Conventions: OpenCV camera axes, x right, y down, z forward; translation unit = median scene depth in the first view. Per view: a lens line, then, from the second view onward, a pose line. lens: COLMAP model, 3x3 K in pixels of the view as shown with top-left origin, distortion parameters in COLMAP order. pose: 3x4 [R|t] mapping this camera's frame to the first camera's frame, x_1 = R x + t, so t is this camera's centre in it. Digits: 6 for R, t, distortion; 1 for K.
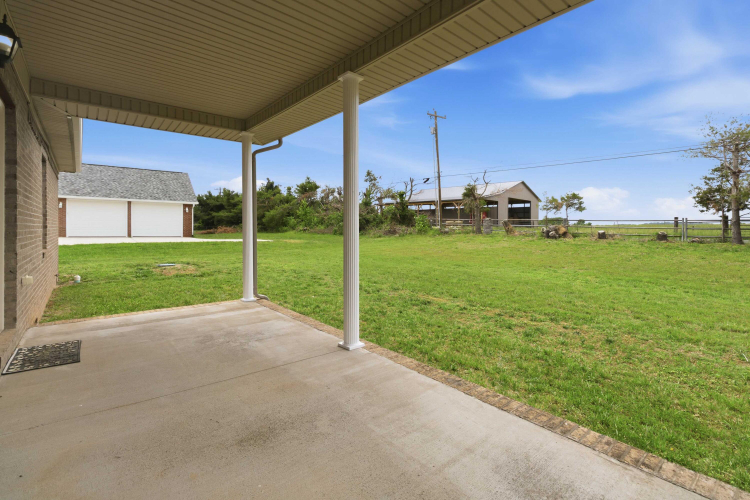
lens RADIAL K [[346.3, 0, 378.3], [0, 346.3, 233.0], [0, 0, 1]] dist [-0.004904, -0.001068]
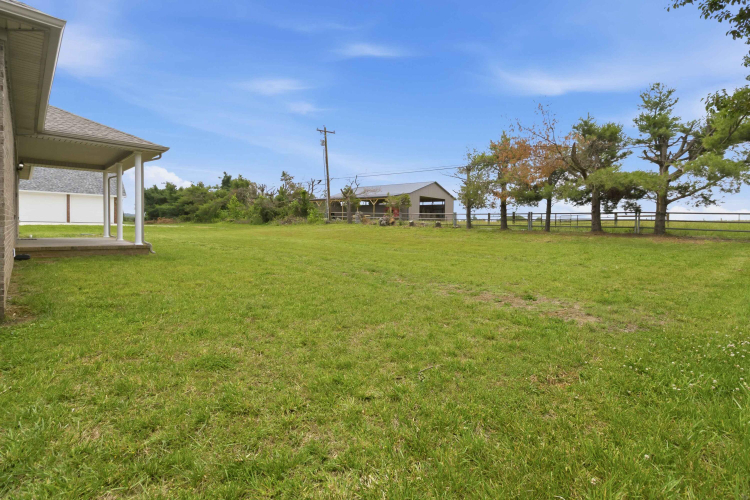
lens RADIAL K [[346.3, 0, 380.0], [0, 346.3, 249.2], [0, 0, 1]] dist [-0.004904, -0.001068]
pose [[0.995495, 0.003061, 0.094762, 0.146257], [-0.008557, 0.998300, 0.057649, 0.012324], [-0.094424, -0.058200, 0.993829, -0.183646]]
